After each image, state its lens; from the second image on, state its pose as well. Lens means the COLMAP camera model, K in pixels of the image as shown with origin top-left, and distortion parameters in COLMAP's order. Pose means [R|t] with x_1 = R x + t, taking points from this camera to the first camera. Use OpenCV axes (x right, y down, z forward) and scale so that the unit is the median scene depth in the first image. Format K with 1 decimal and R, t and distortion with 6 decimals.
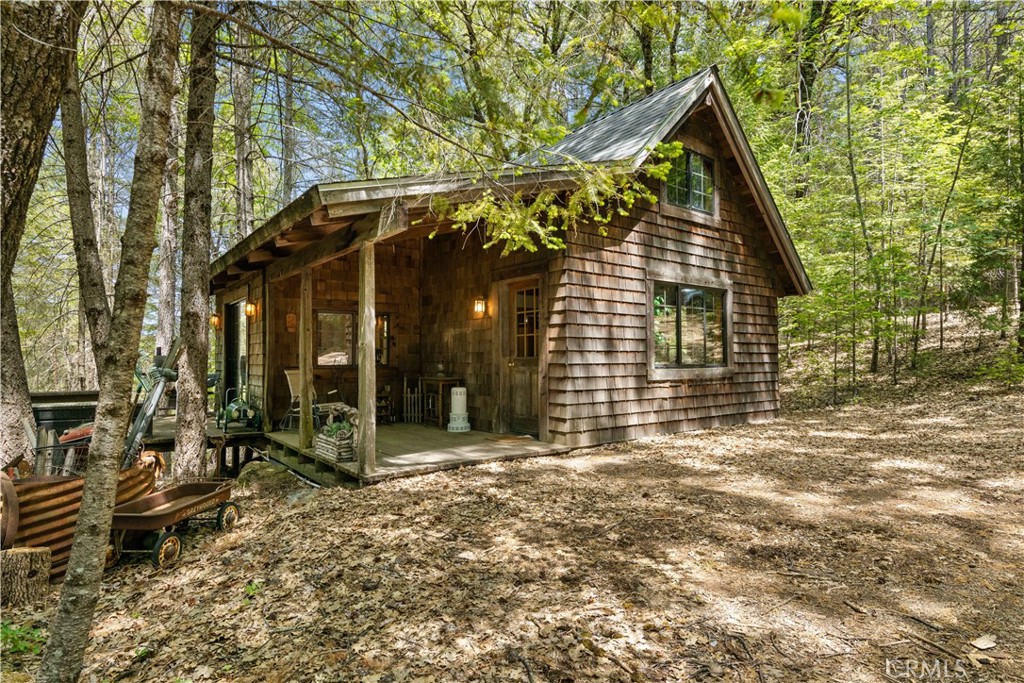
lens RADIAL K [[553.3, 0, 512.2], [0, 553.3, 344.3], [0, 0, 1]] dist [0.005213, -0.001210]
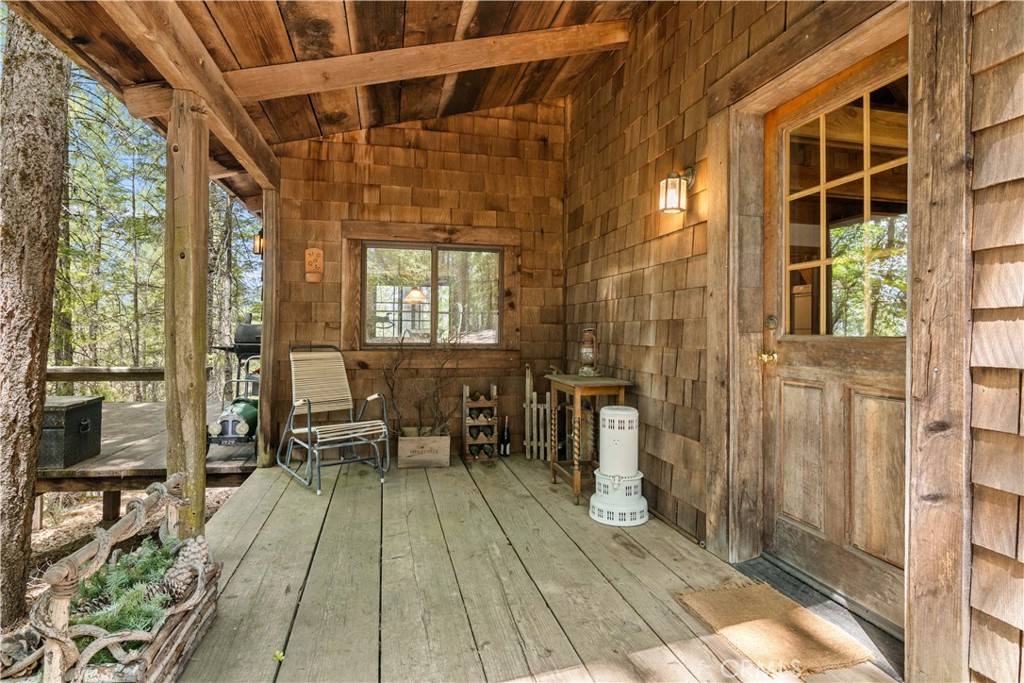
lens RADIAL K [[510.9, 0, 511.1], [0, 510.9, 323.2], [0, 0, 1]] dist [-0.001649, -0.000316]
pose [[0.909782, 0.007066, -0.415026, -0.014359], [-0.002861, 0.999938, 0.010752, 0.013008], [0.415076, -0.008595, 0.909746, 0.630721]]
